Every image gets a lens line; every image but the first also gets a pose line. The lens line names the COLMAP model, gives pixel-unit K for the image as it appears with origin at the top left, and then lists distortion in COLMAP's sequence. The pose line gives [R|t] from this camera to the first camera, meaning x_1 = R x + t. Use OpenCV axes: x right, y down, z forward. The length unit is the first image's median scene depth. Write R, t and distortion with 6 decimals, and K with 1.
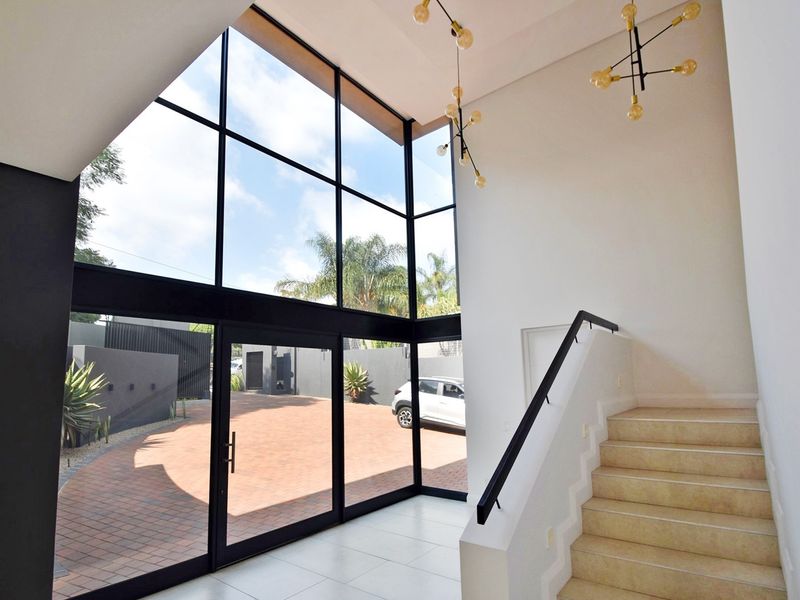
lens RADIAL K [[381.6, 0, 400.0], [0, 381.6, 300.0], [0, 0, 1]] dist [0.002508, 0.000368]
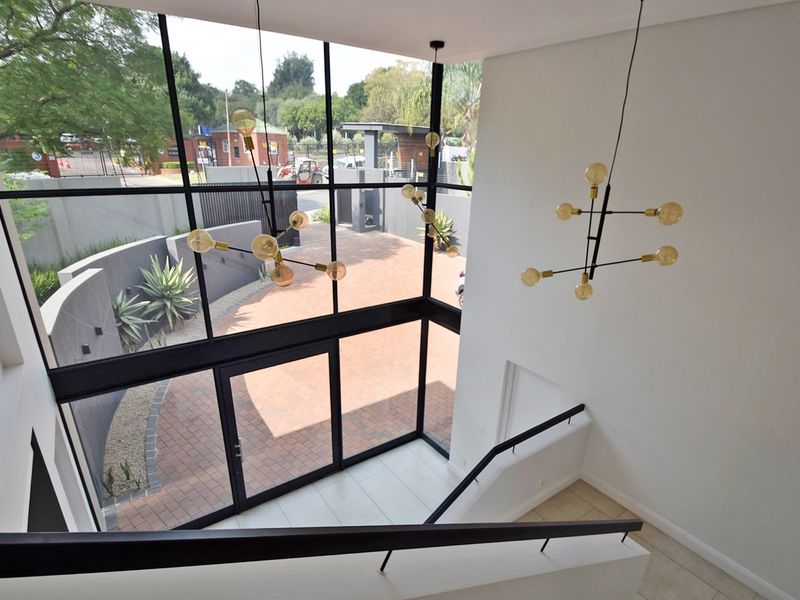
lens RADIAL K [[401.8, 0, 400.0], [0, 401.8, 300.0], [0, 0, 1]] dist [-0.000776, -0.000029]
pose [[0.964819, 0.125052, -0.231273, 0.046180], [-0.007608, 0.892554, 0.450877, -0.089740], [0.262806, -0.433255, 0.862104, 0.017062]]
